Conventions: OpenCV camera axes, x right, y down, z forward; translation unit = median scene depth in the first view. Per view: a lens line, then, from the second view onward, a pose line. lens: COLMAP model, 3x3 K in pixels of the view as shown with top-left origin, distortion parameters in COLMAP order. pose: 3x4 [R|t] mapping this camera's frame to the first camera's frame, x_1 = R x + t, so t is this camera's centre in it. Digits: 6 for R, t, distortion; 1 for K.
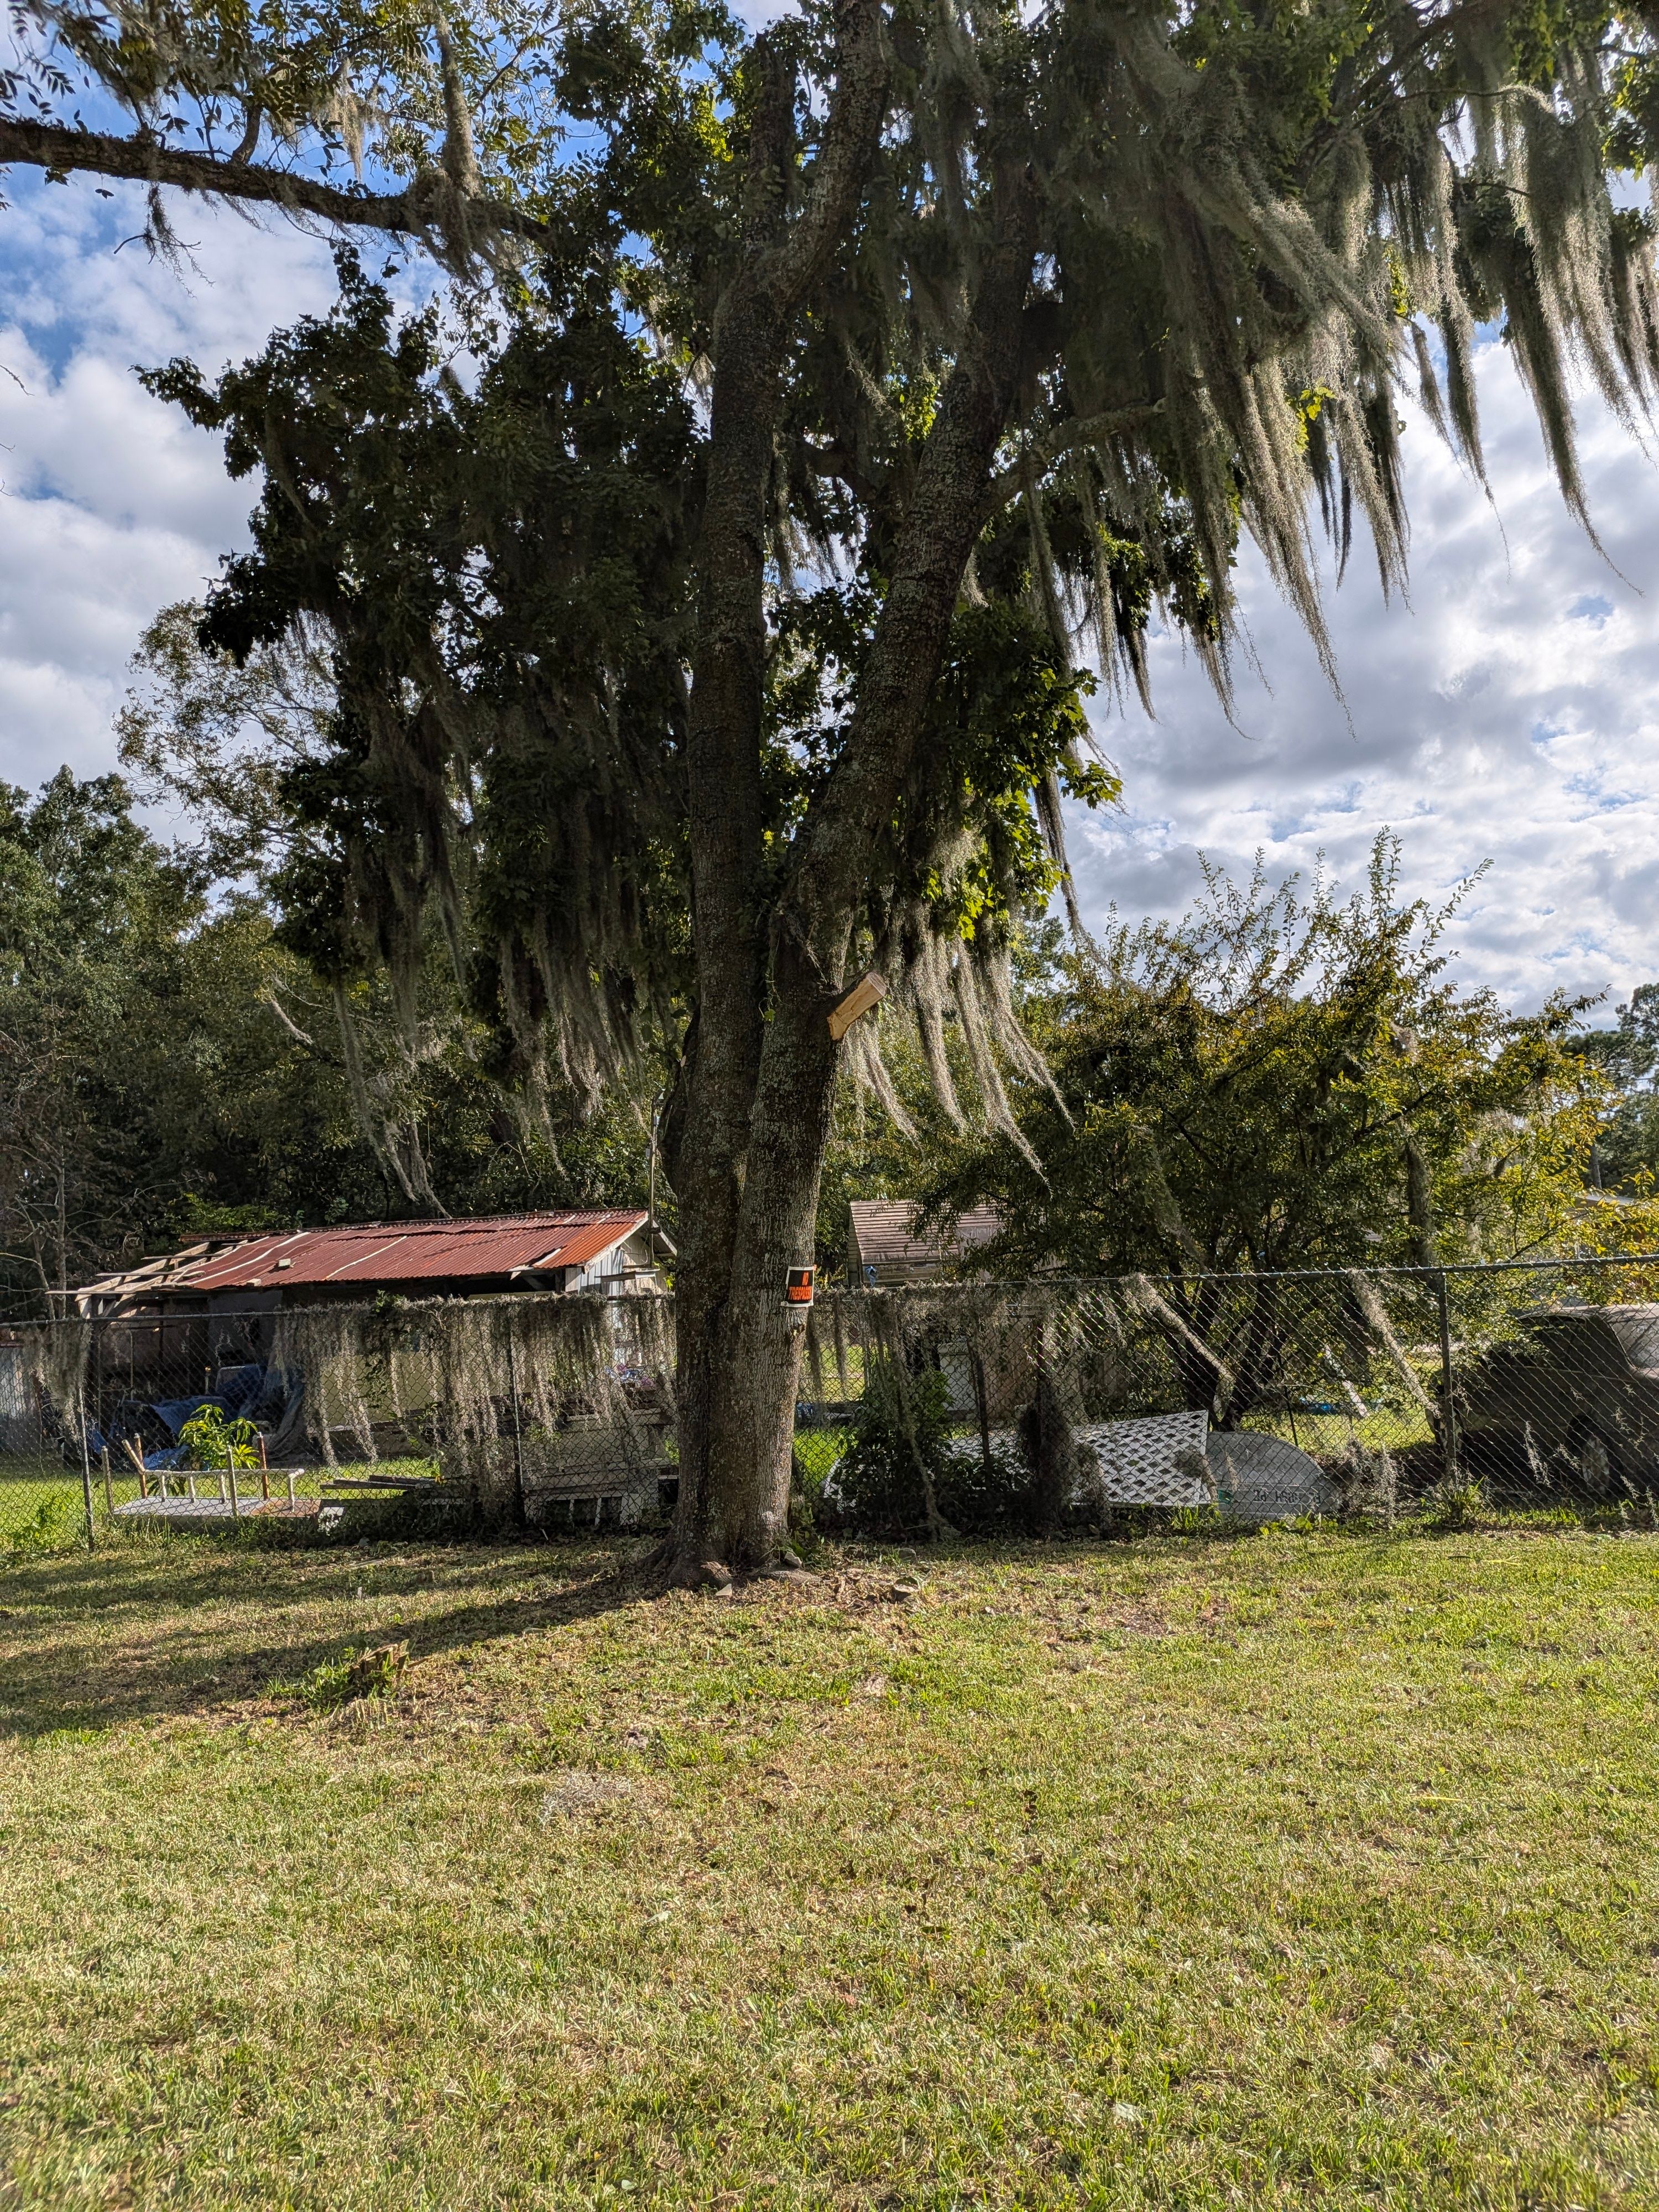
lens RADIAL K [[1618.4, 0, 827.8], [0, 1618.4, 1031.1], [0, 0, 1]] dist [0.118373, -0.220812]
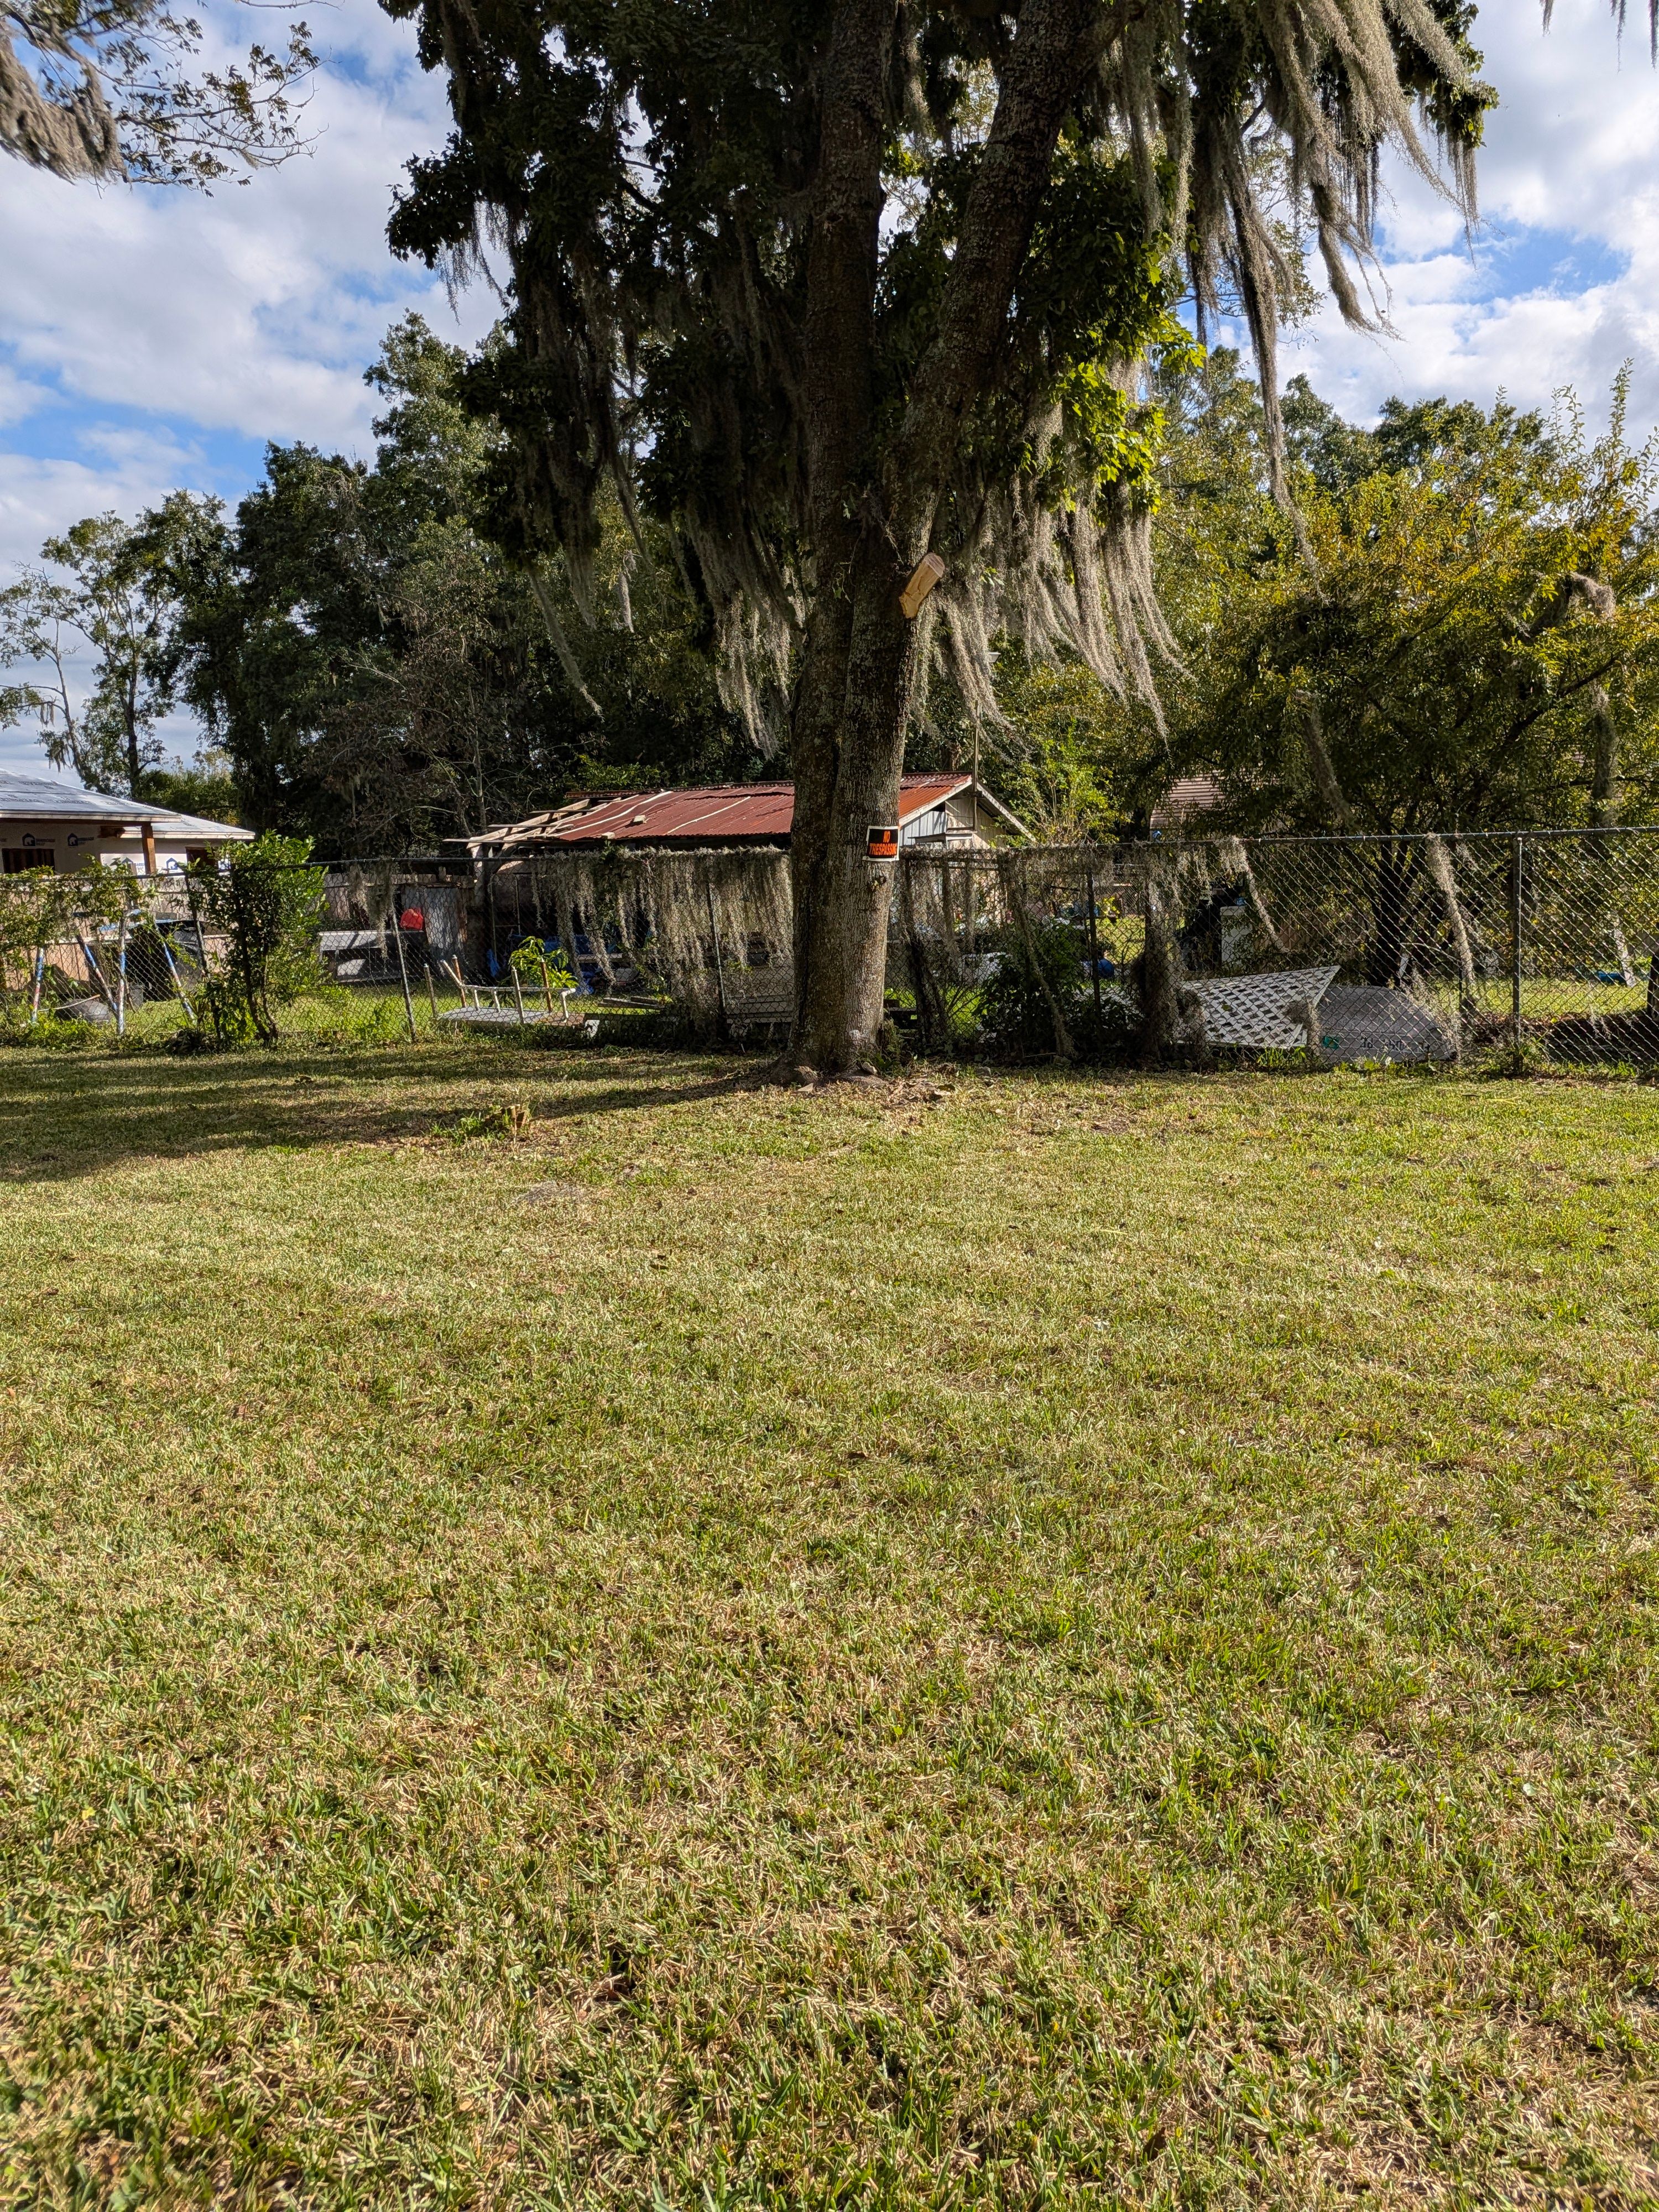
lens RADIAL K [[1618.4, 0, 827.8], [0, 1618.4, 1031.1], [0, 0, 1]] dist [0.118373, -0.220812]
pose [[0.969152, 0.045720, -0.242186, 0.172058], [0.019721, 0.965107, 0.261110, -0.010398], [0.245674, -0.257832, 0.934434, -0.082024]]
